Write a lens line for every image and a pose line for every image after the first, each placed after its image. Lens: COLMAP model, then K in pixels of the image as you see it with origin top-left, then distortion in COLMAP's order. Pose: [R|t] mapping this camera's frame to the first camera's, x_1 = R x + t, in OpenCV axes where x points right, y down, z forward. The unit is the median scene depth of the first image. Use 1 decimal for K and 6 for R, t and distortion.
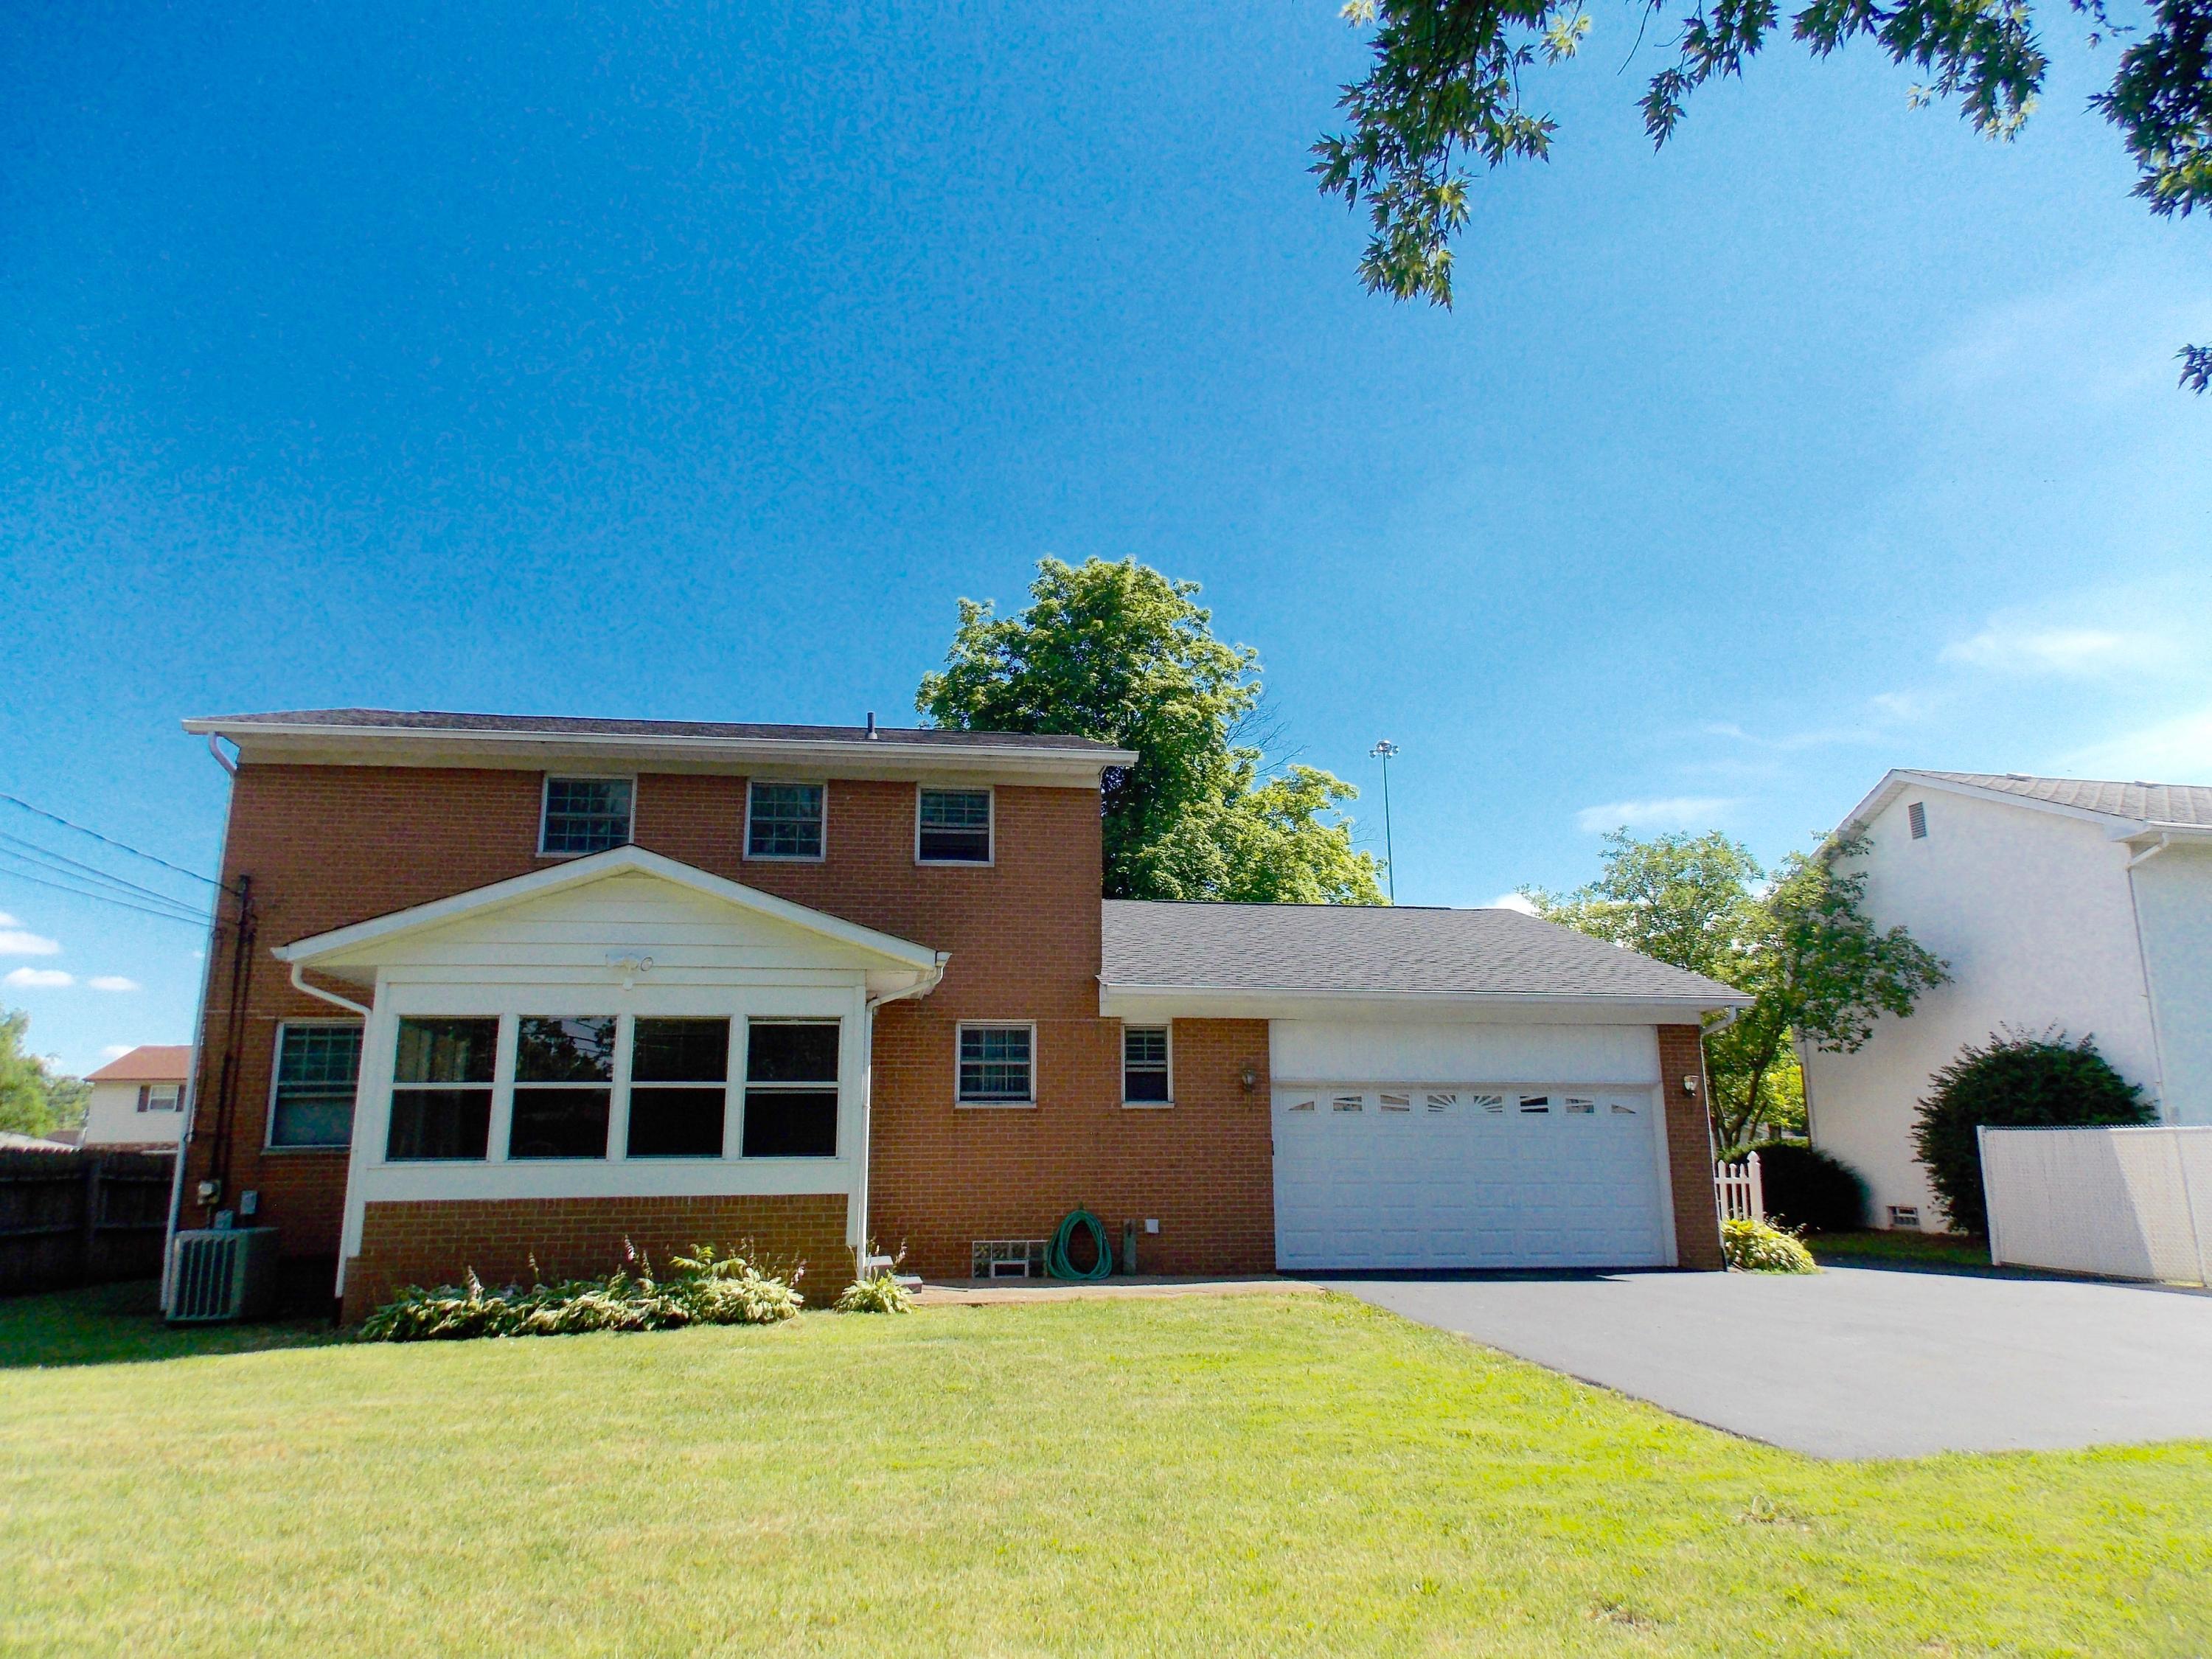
lens RADIAL K [[1455.7, 0, 1107.9], [0, 1455.7, 824.9], [0, 0, 1]] dist [0.008213, -0.003102]
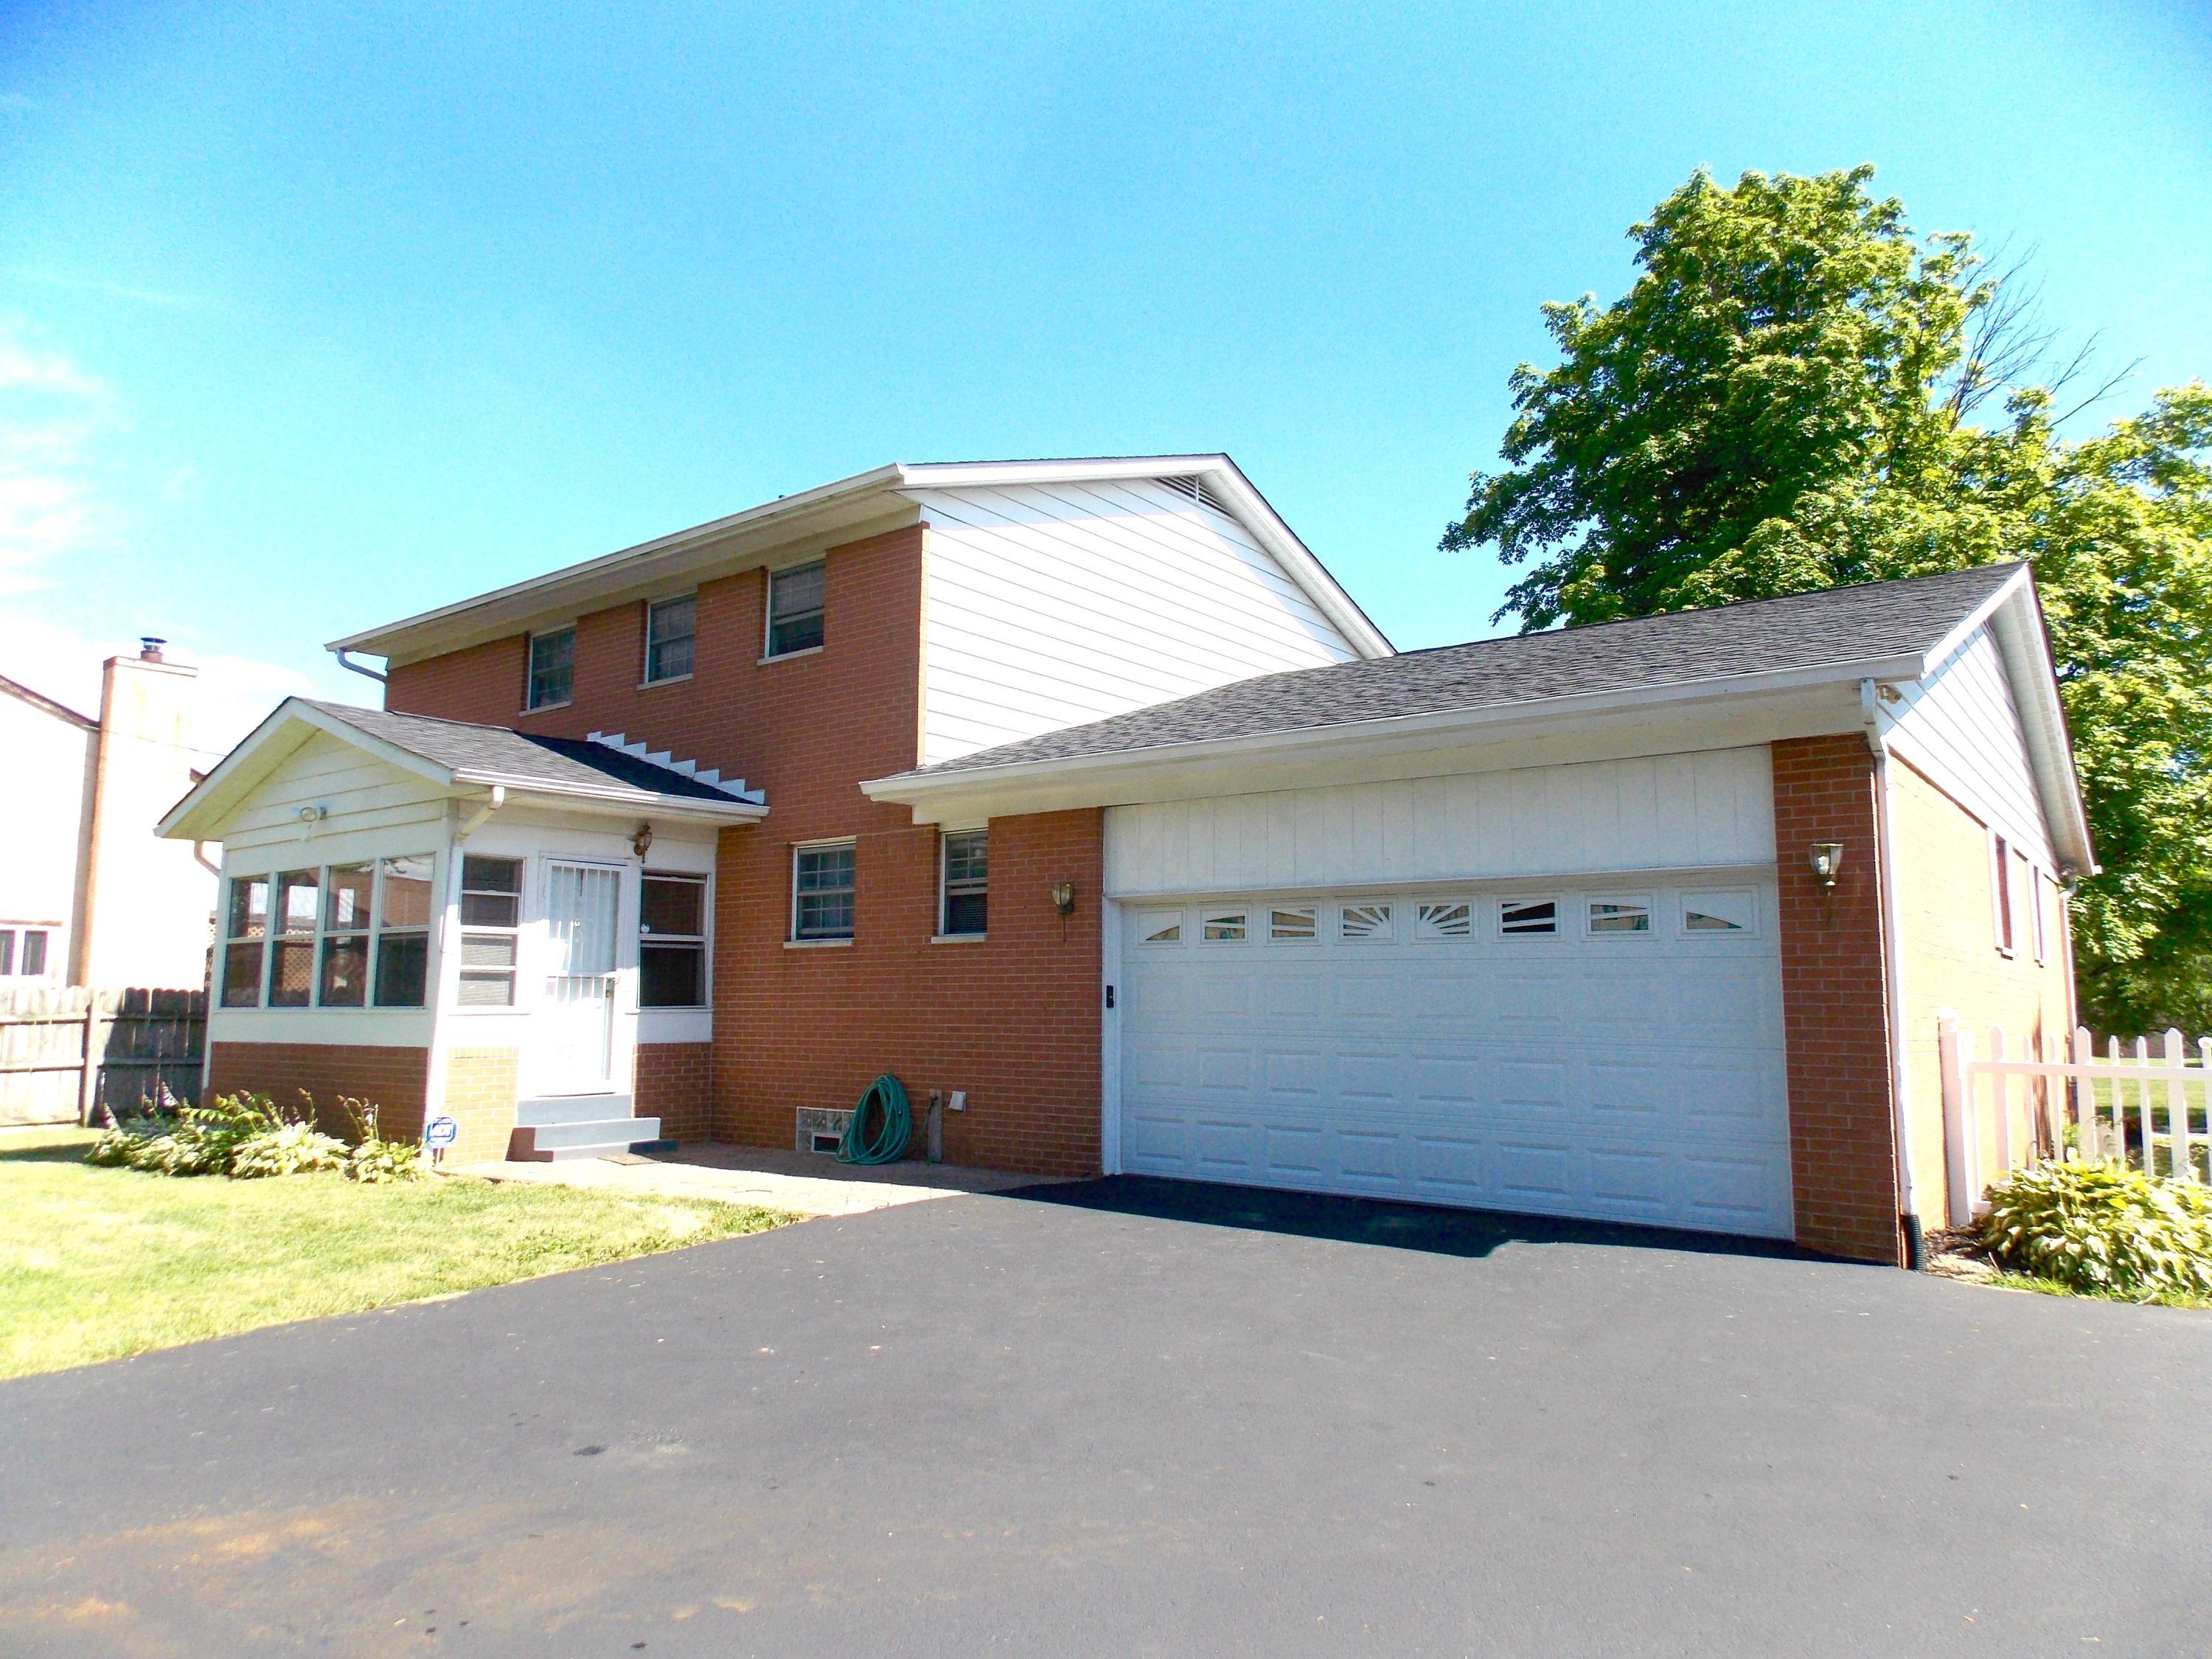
lens RADIAL K [[1455.7, 0, 1110.8], [0, 1455.7, 830.3], [0, 0, 1]] dist [0.008213, -0.003102]
pose [[0.699372, -0.079822, -0.710287, 0.587385], [0.153065, 0.987416, 0.039747, 0.117656], [0.698176, -0.136518, 0.702789, 0.529893]]
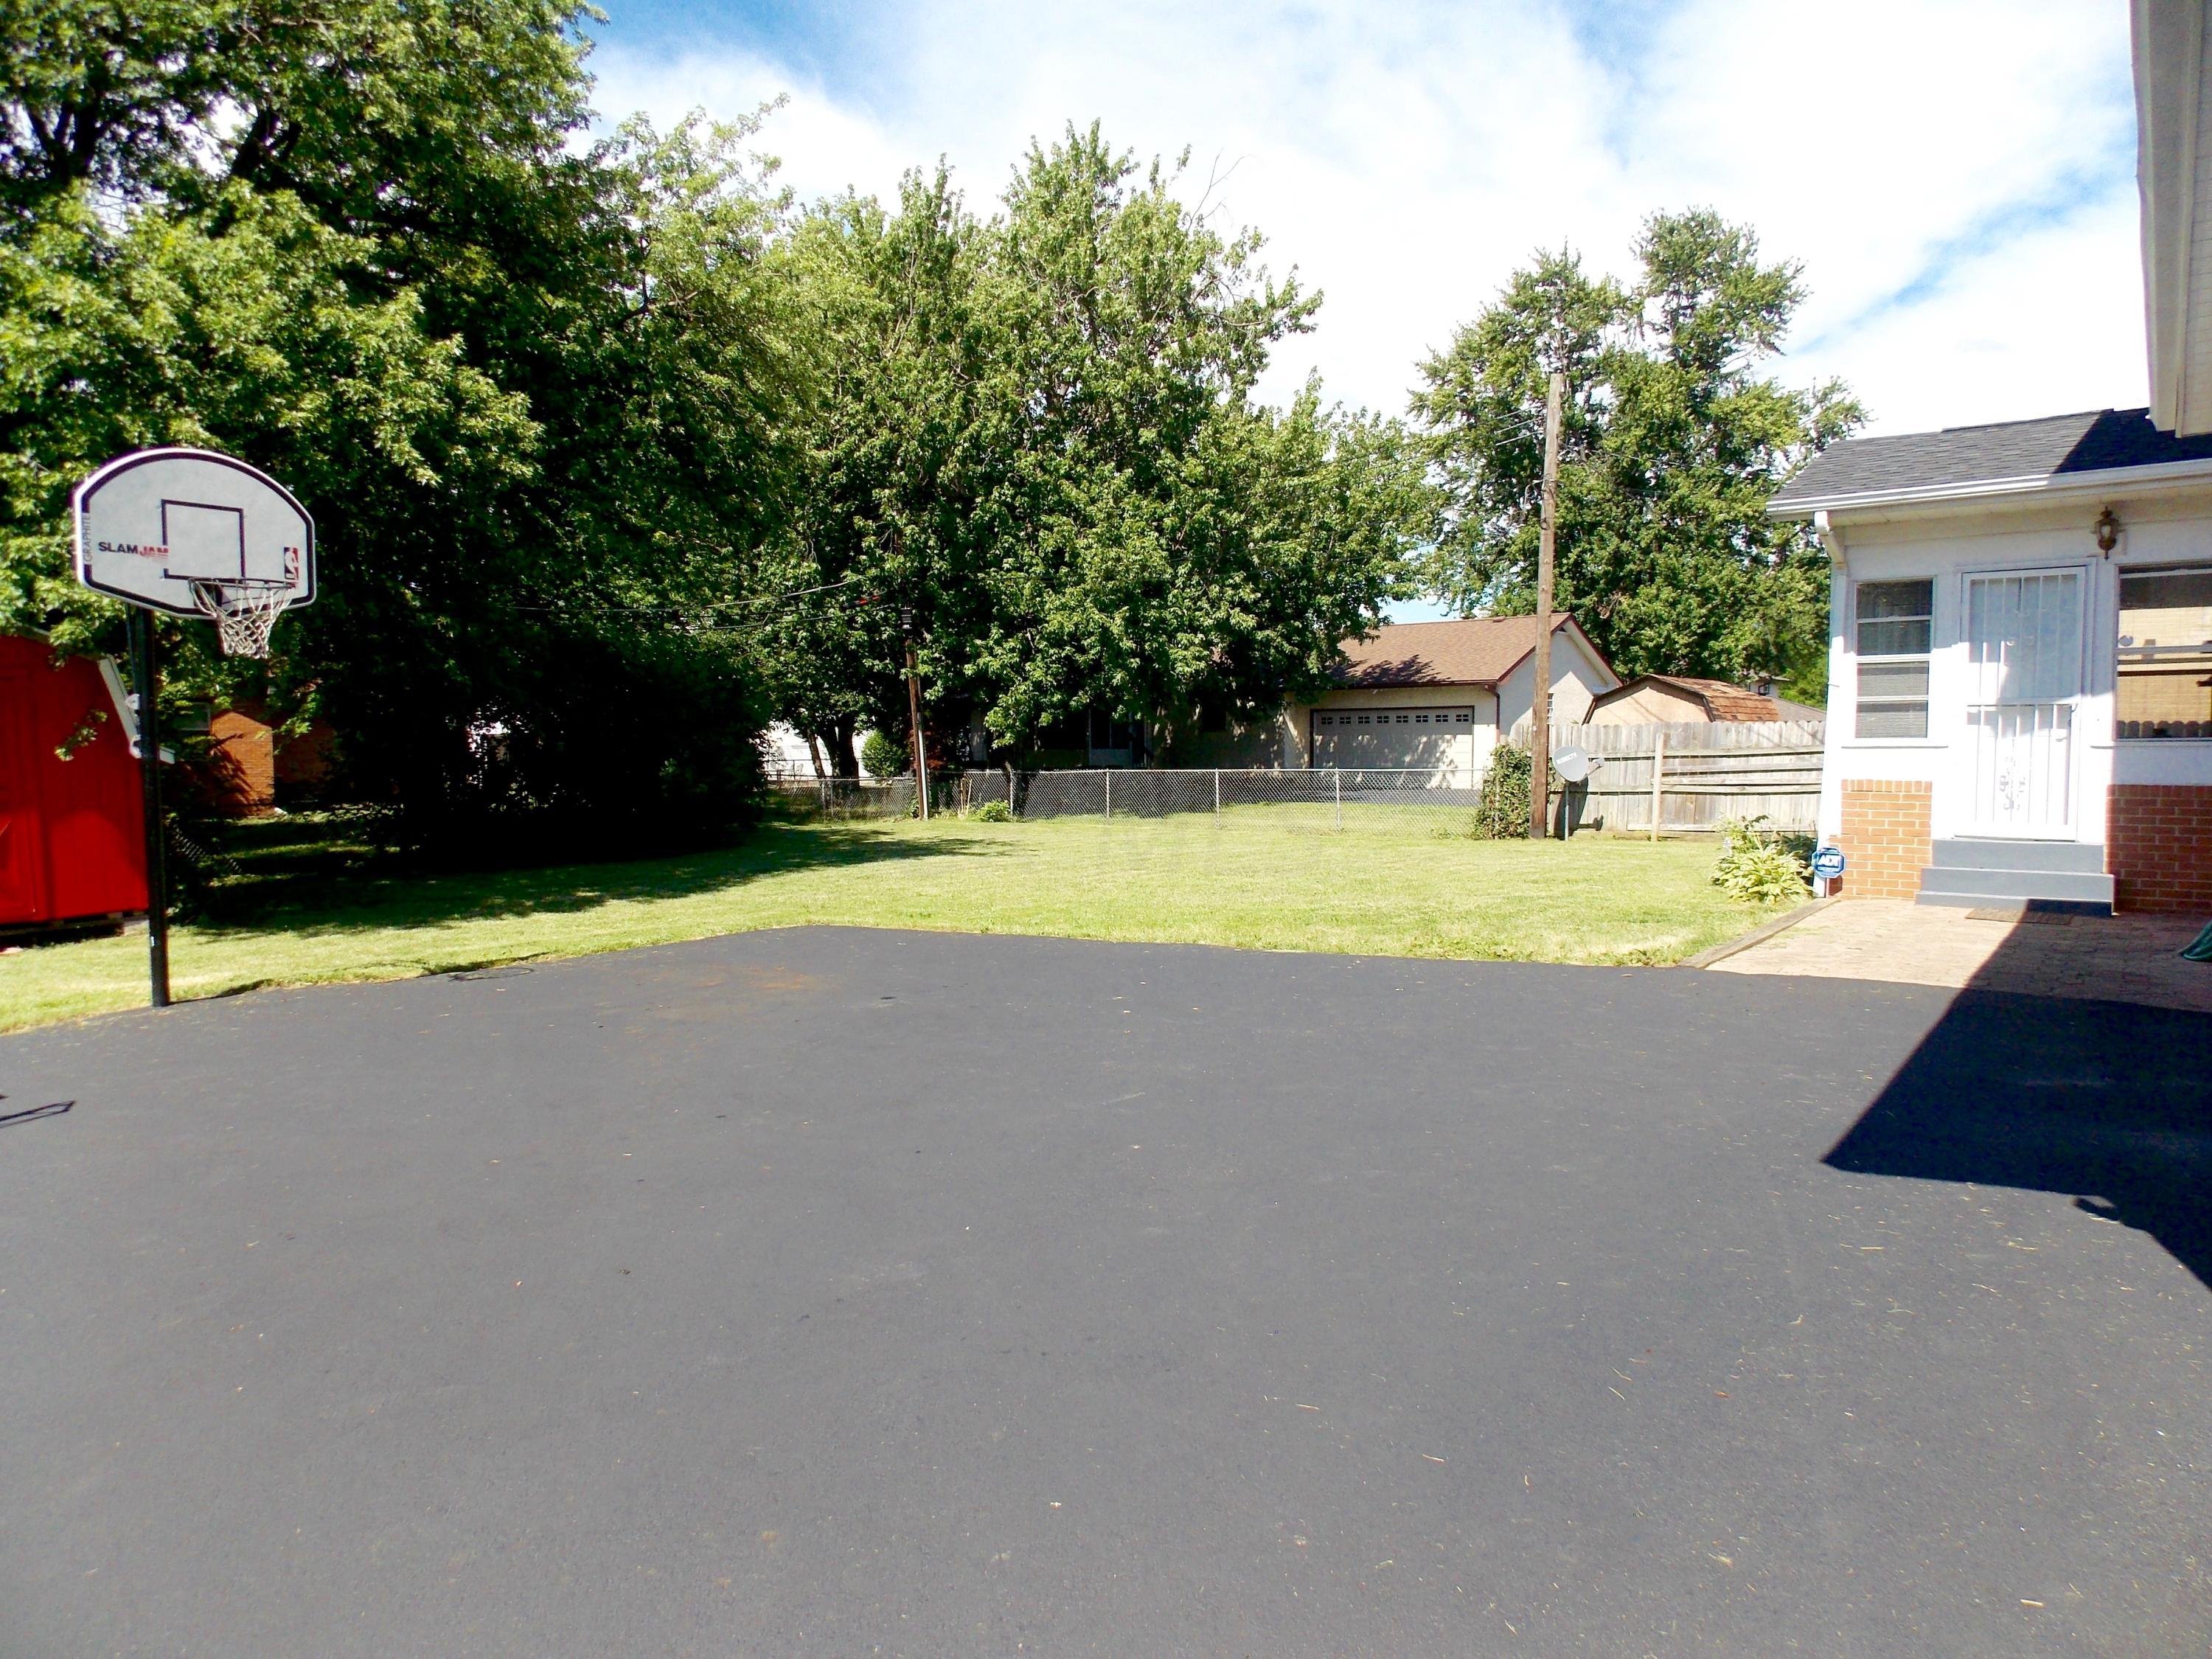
lens RADIAL K [[1455.7, 0, 1107.0], [0, 1455.7, 830.3], [0, 0, 1]] dist [0.008213, -0.003102]
pose [[-0.706574, 0.052011, -0.705726, 0.603249], [0.160792, 0.983009, -0.088539, 0.224556], [0.689130, -0.176034, -0.702931, 1.010839]]
